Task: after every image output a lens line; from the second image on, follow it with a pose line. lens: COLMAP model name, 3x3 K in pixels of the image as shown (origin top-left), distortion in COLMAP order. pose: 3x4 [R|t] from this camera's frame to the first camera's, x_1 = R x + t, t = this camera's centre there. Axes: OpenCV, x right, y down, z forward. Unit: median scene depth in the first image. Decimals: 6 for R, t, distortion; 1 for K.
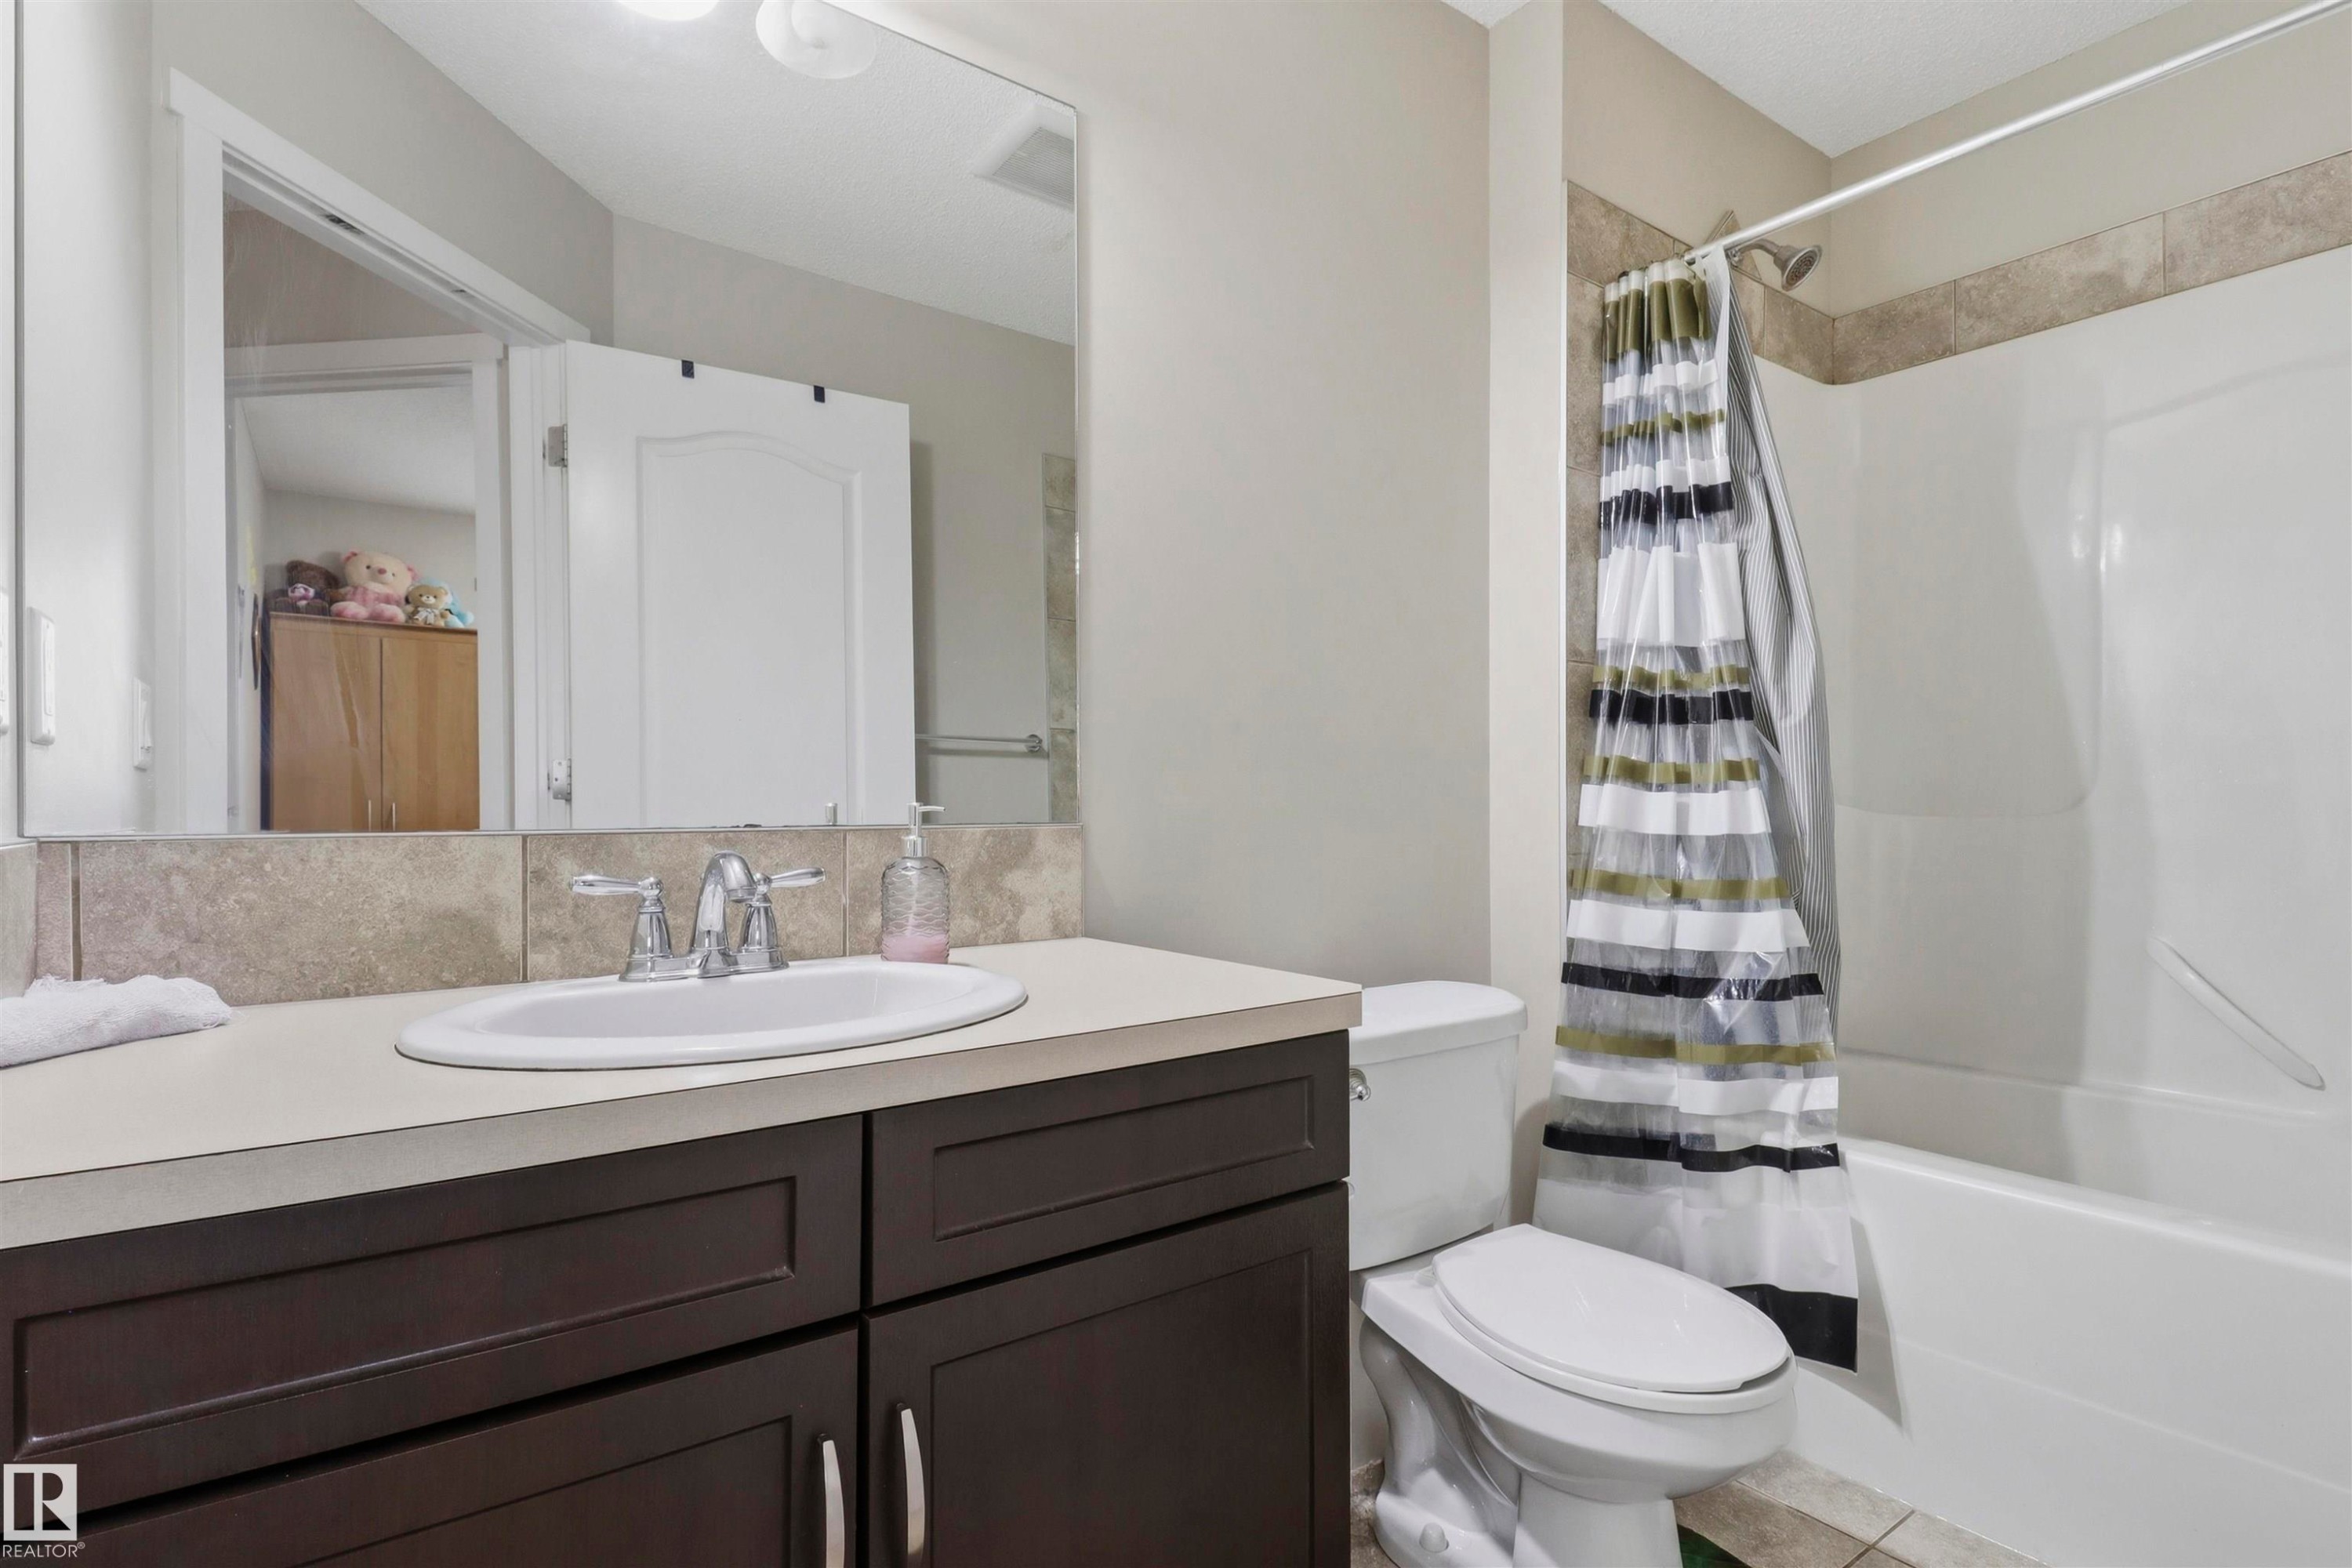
lens RADIAL K [[1131.8, 0, 1215.4], [0, 1131.8, 781.9], [0, 0, 1]] dist [0.000756, -0.000545]
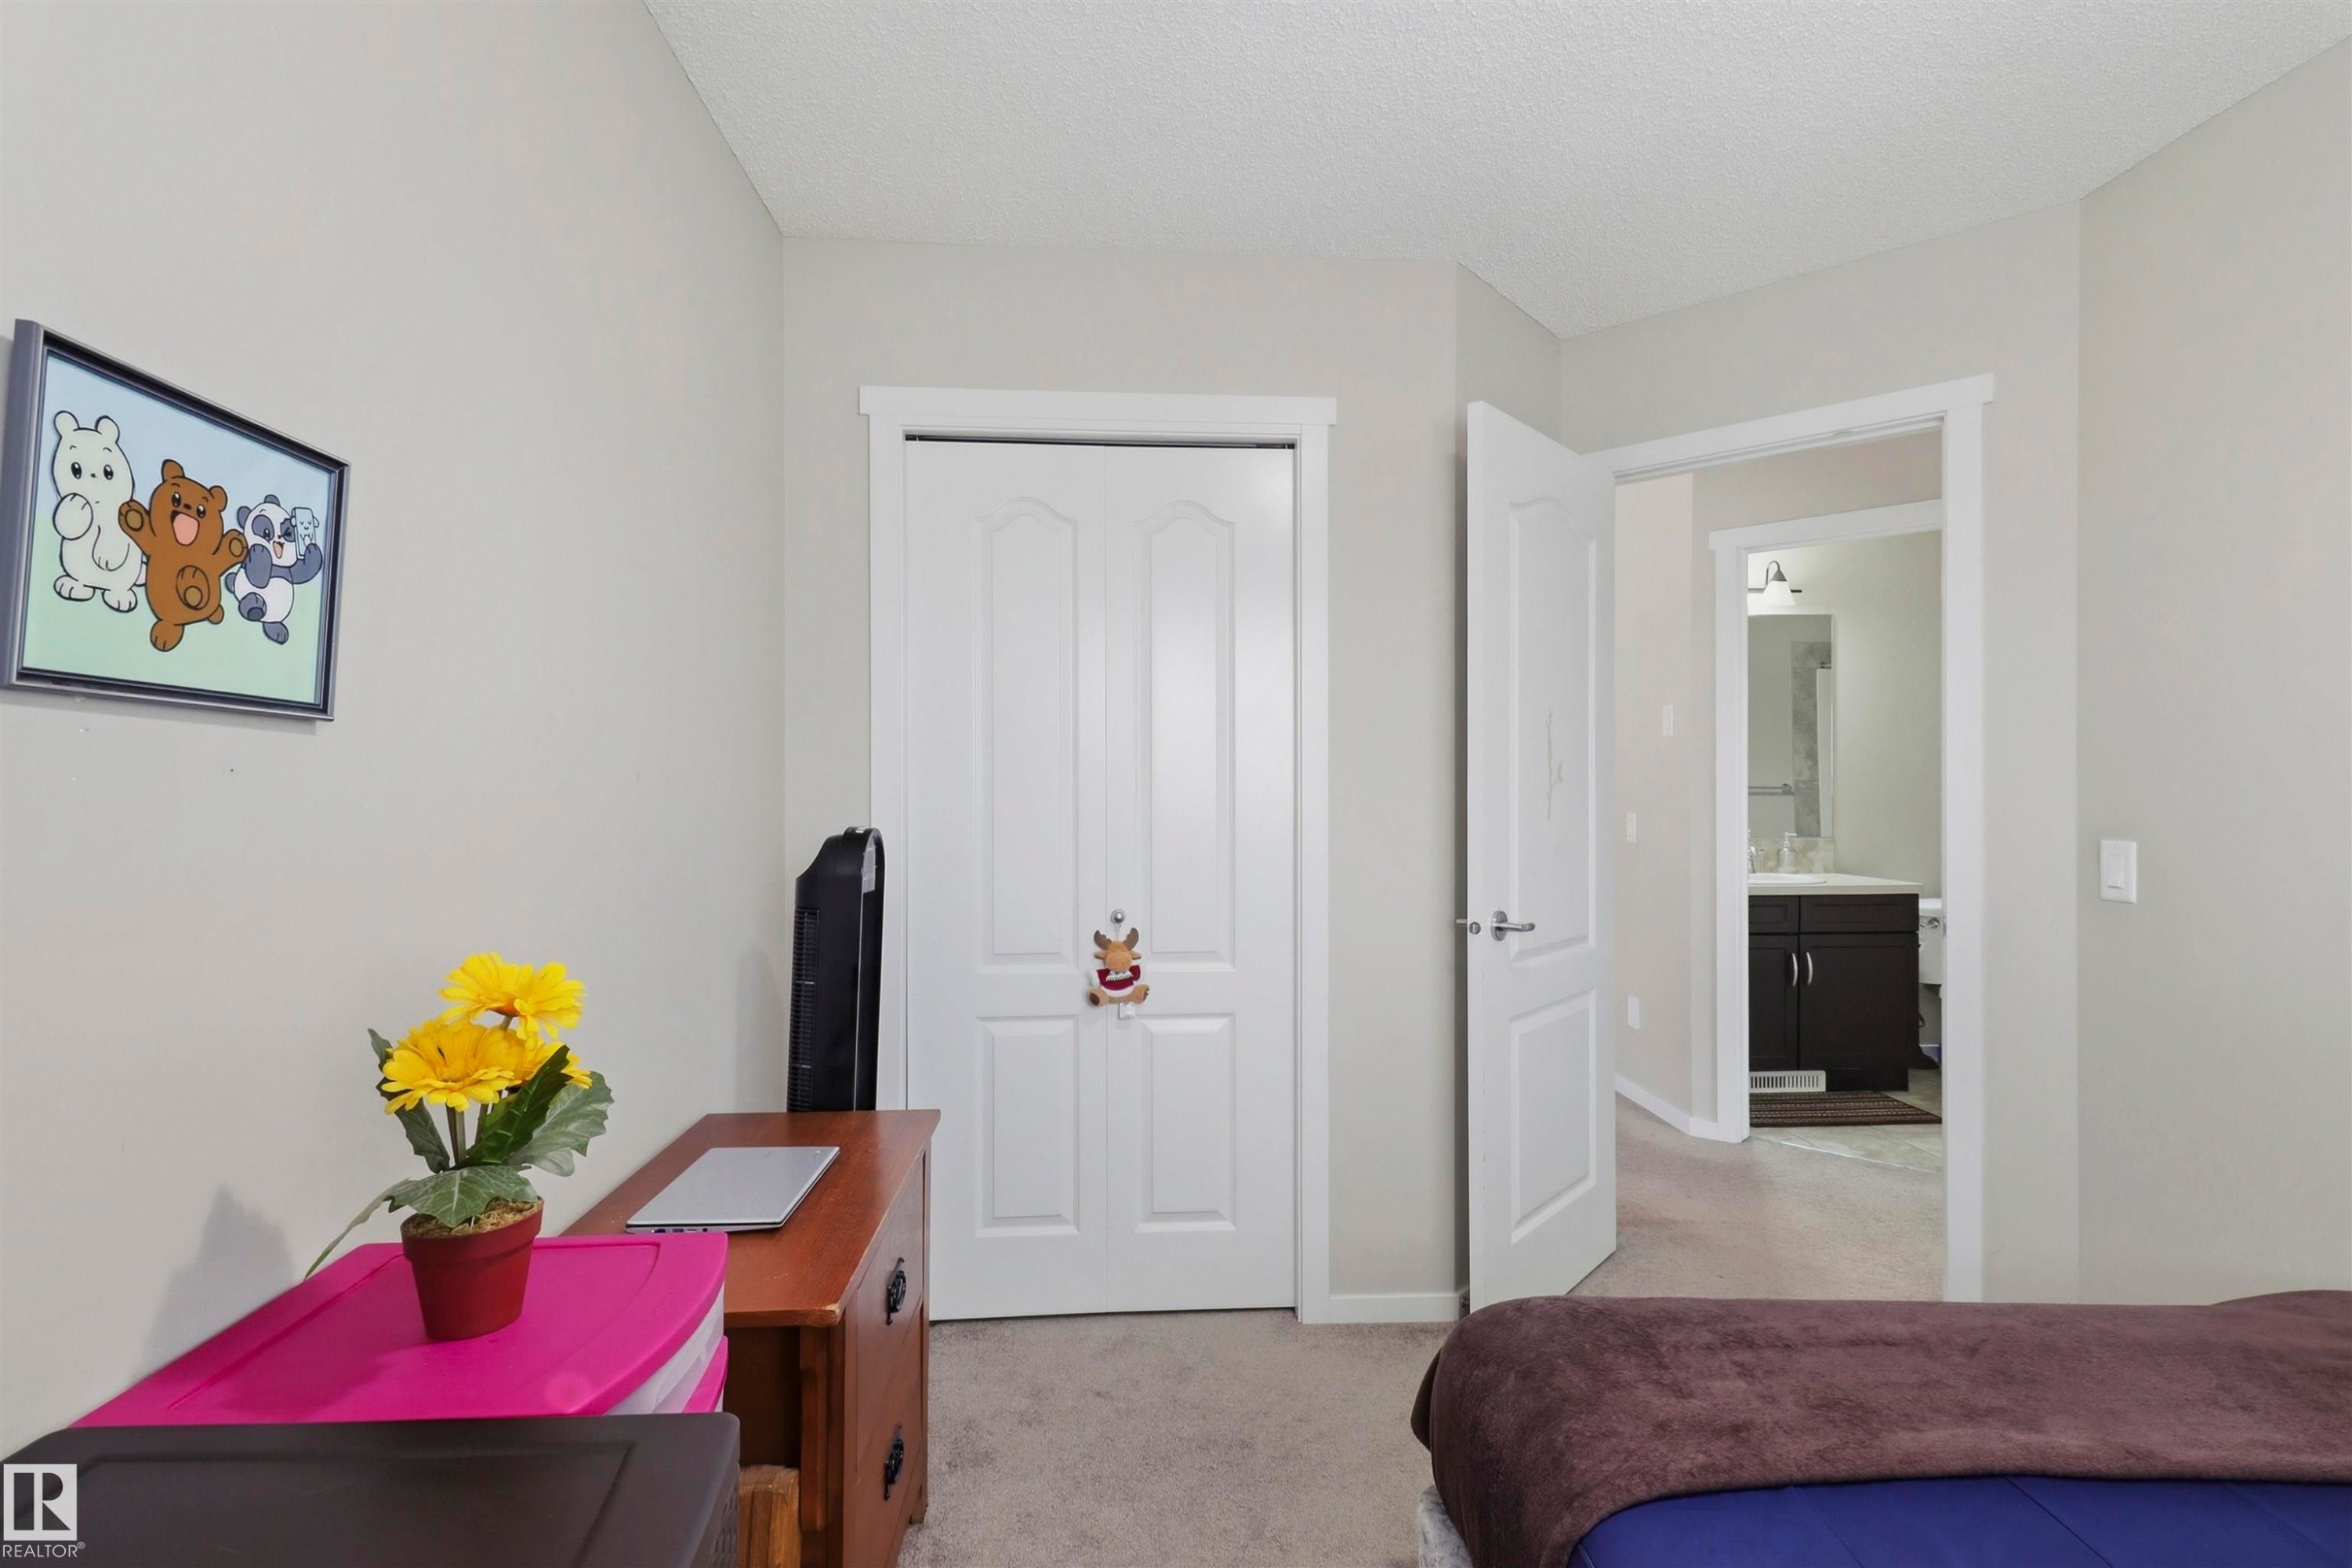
lens RADIAL K [[1131.8, 0, 1215.4], [0, 1131.8, 781.9], [0, 0, 1]] dist [0.000756, -0.000545]
pose [[0.846176, 0.000191, -0.532903, 0.111841], [0.009411, 0.999839, 0.015301, -0.191272], [0.532820, -0.017962, 0.846038, -2.712275]]
